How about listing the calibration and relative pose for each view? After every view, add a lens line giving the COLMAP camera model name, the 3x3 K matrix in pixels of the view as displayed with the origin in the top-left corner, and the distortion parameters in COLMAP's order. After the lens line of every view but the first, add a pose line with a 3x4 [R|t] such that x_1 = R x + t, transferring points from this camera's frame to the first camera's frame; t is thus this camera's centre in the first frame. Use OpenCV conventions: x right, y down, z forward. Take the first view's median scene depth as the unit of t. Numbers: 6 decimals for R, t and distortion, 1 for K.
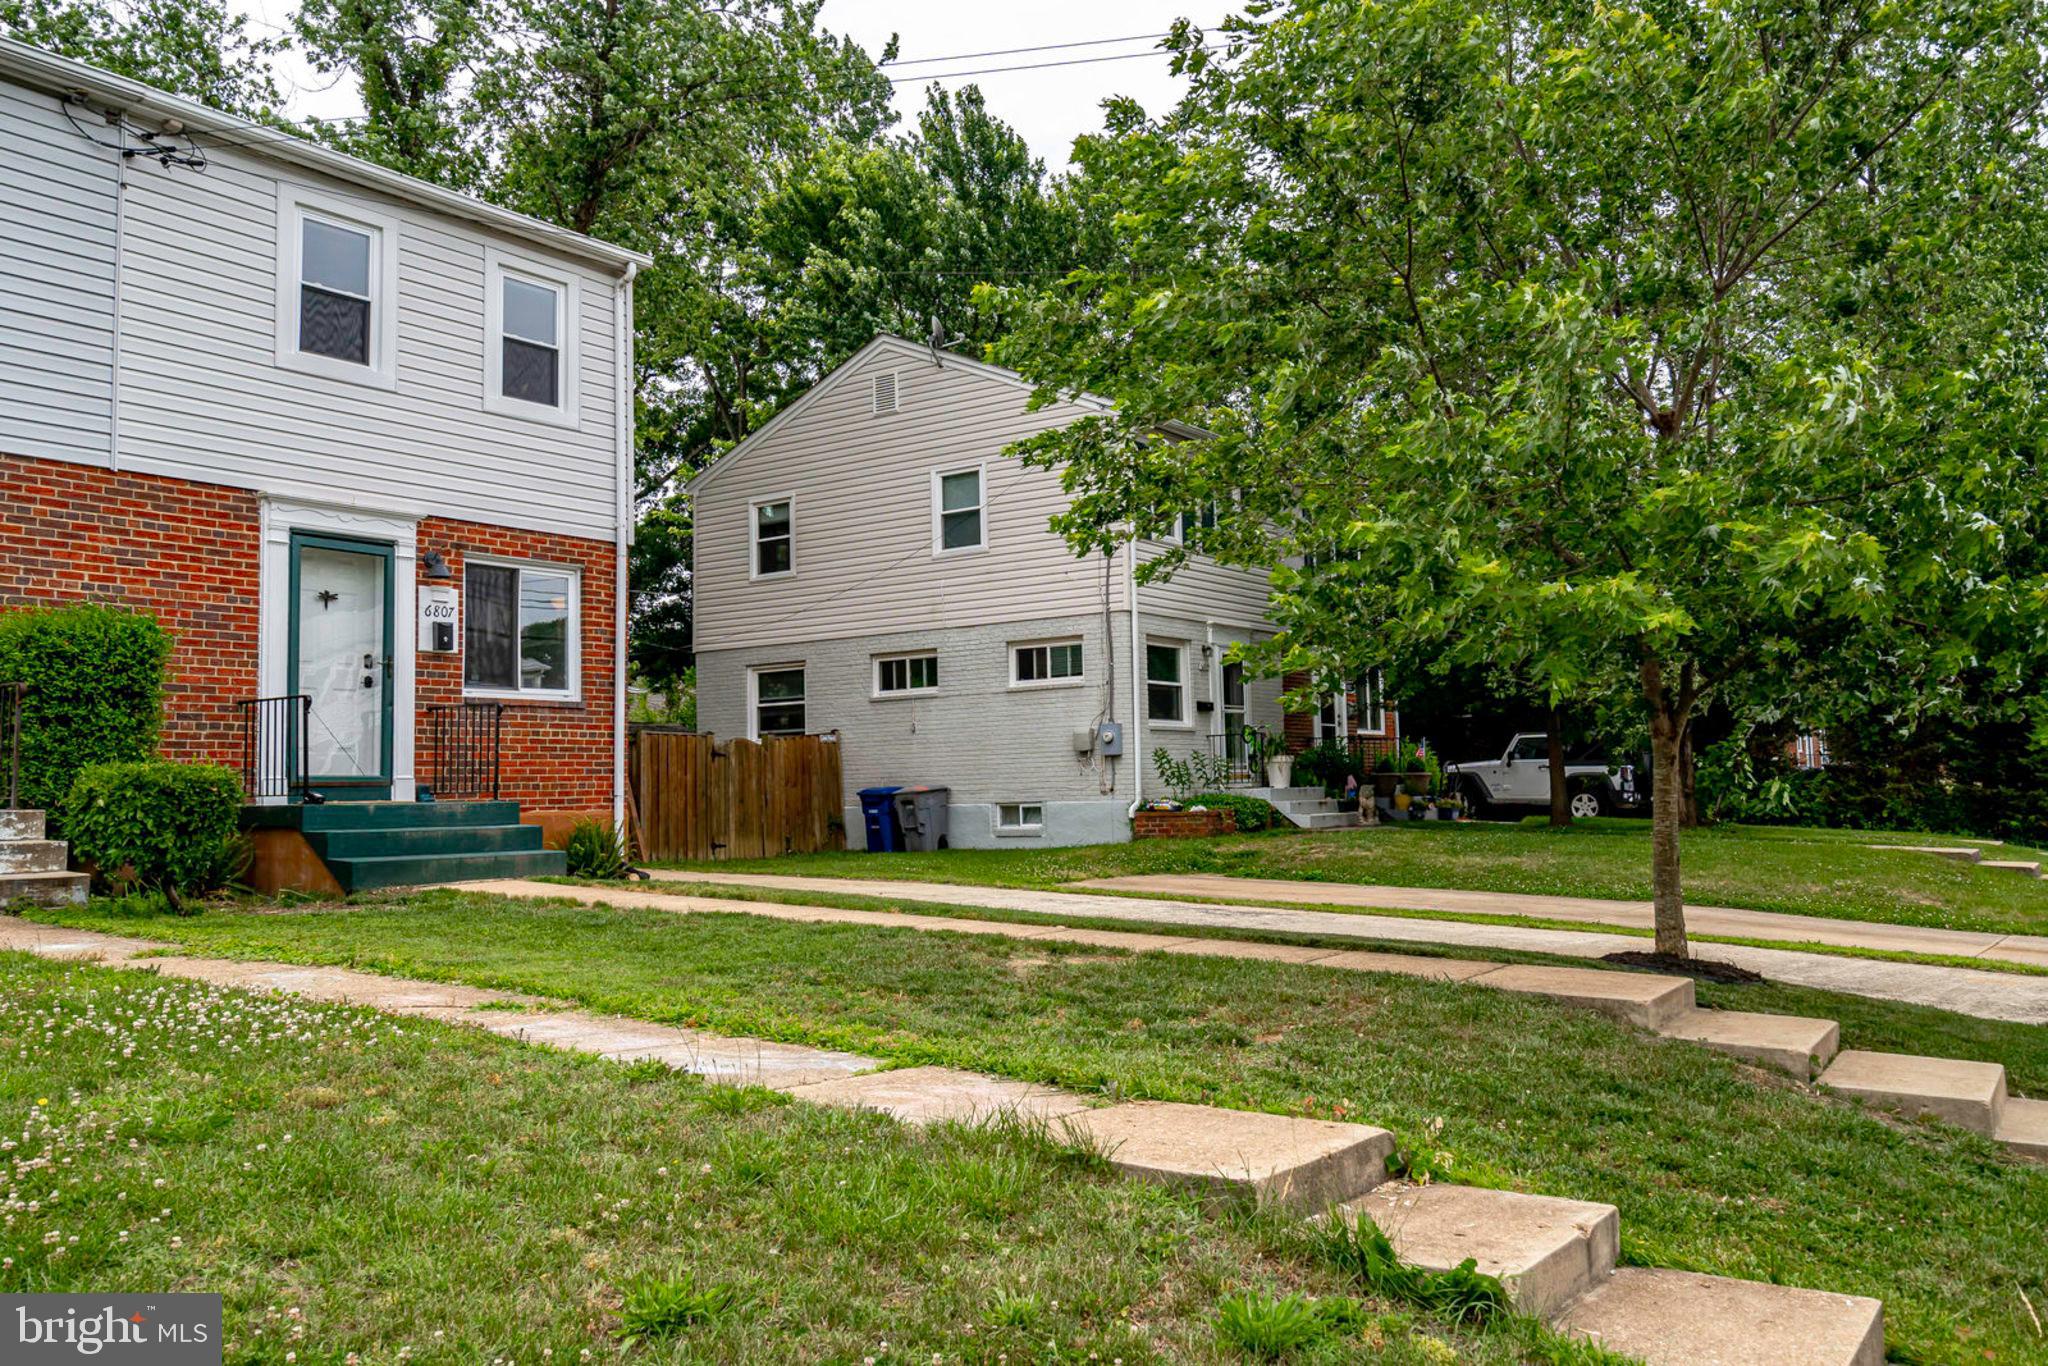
lens RADIAL K [[1630.9, 0, 1021.4], [0, 1630.9, 673.2], [0, 0, 1]] dist [0.002152, -0.002093]
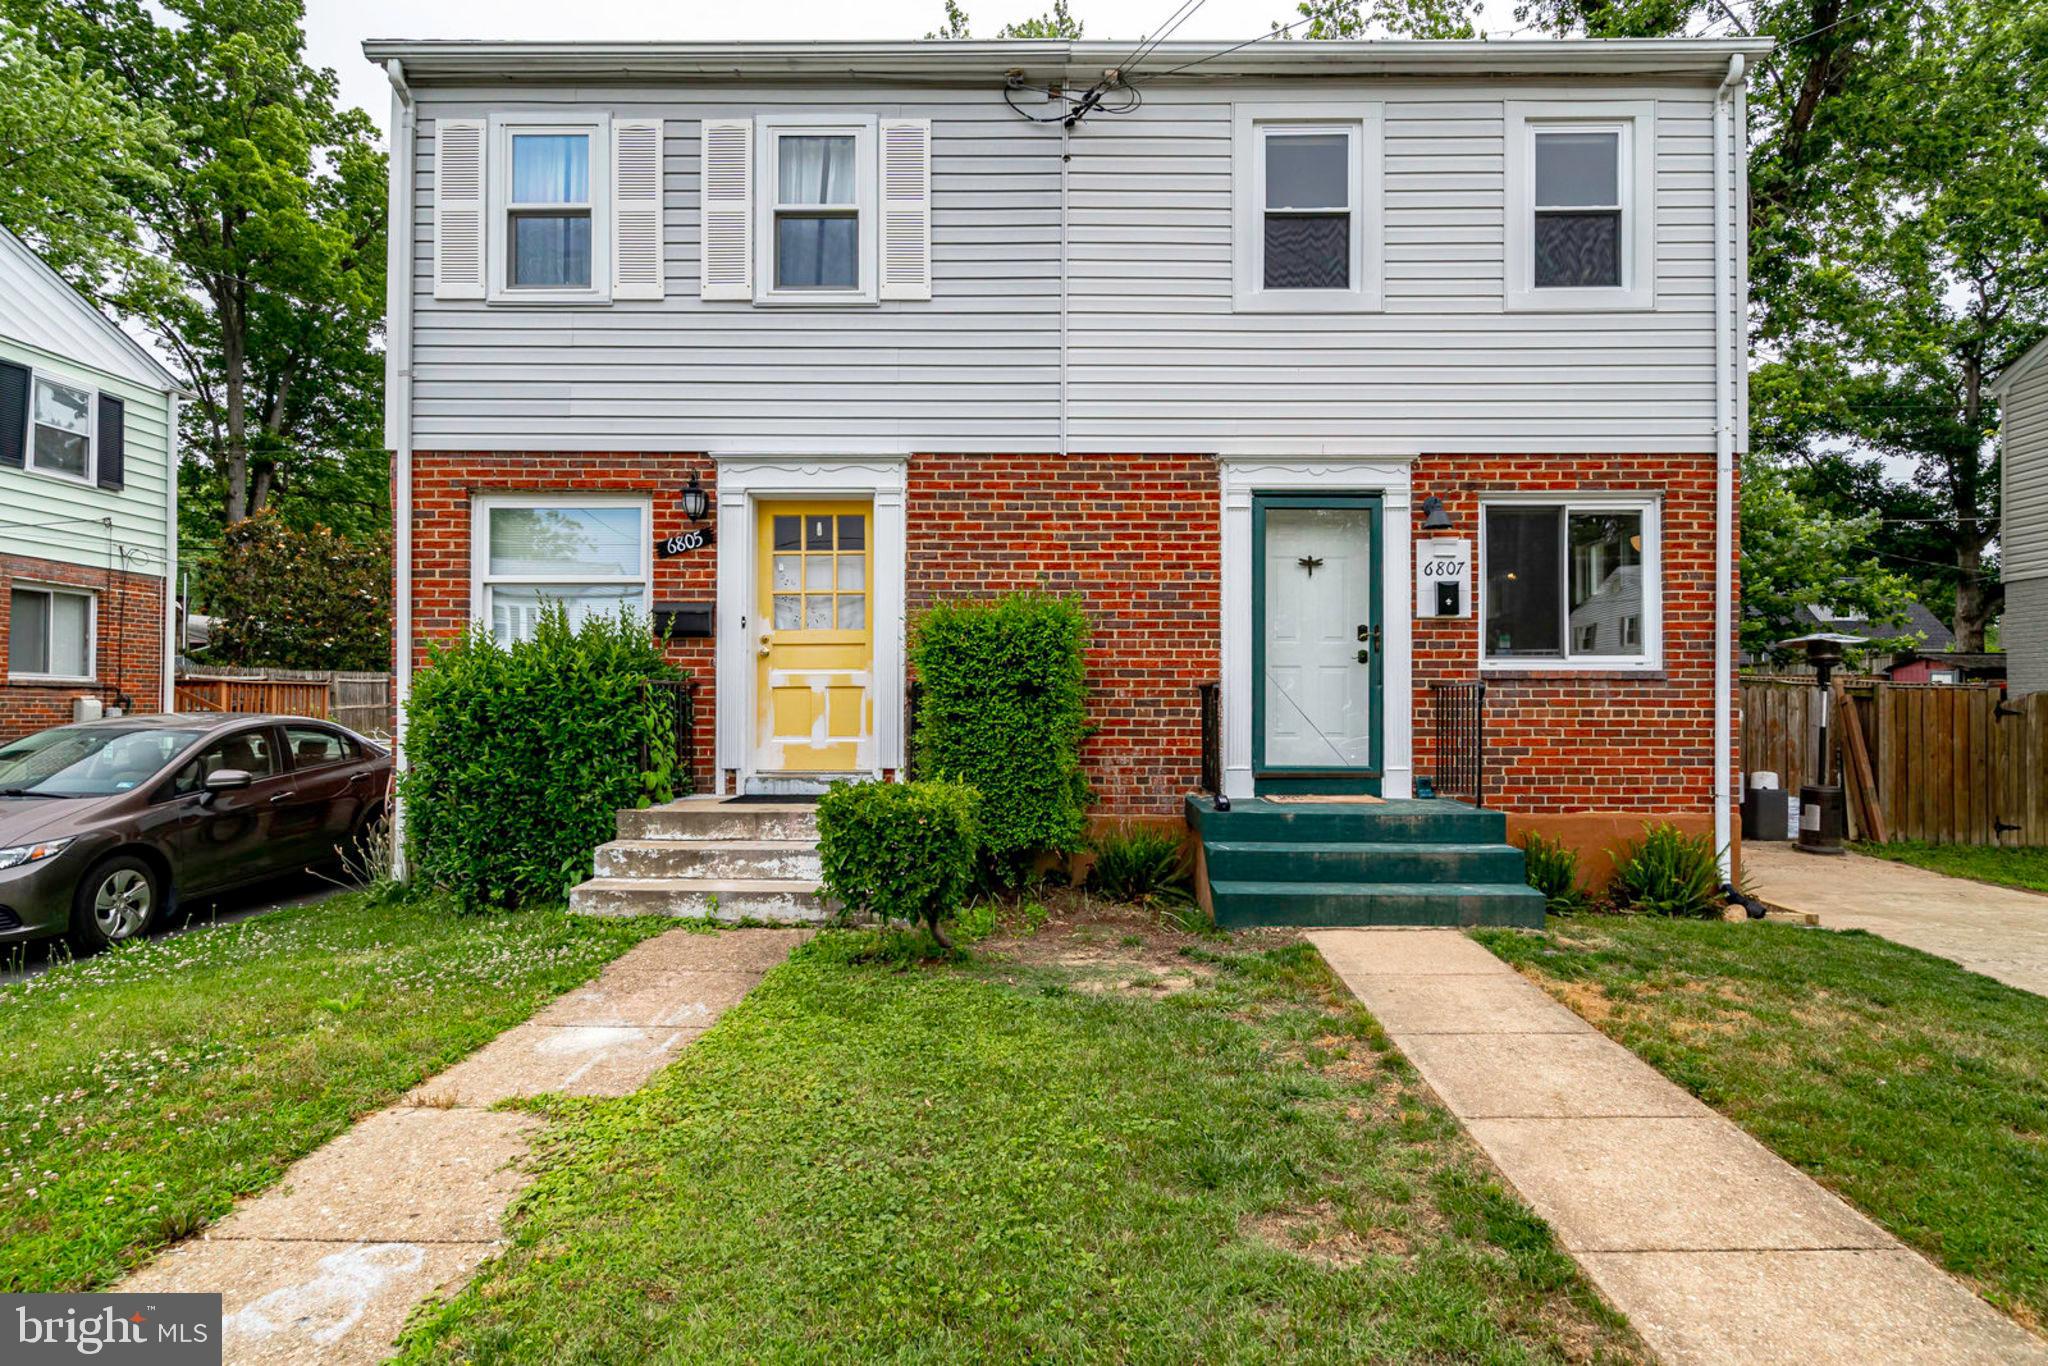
lens RADIAL K [[1130.6, 0, 1069.1], [0, 1130.6, 699.7], [0, 0, 1]] dist [-0.005562, 0.003226]
pose [[0.569914, 0.014706, -0.821573, 0.006786], [0.048210, 0.997519, 0.051298, -0.010262], [0.820289, -0.068844, 0.567791, 0.527256]]
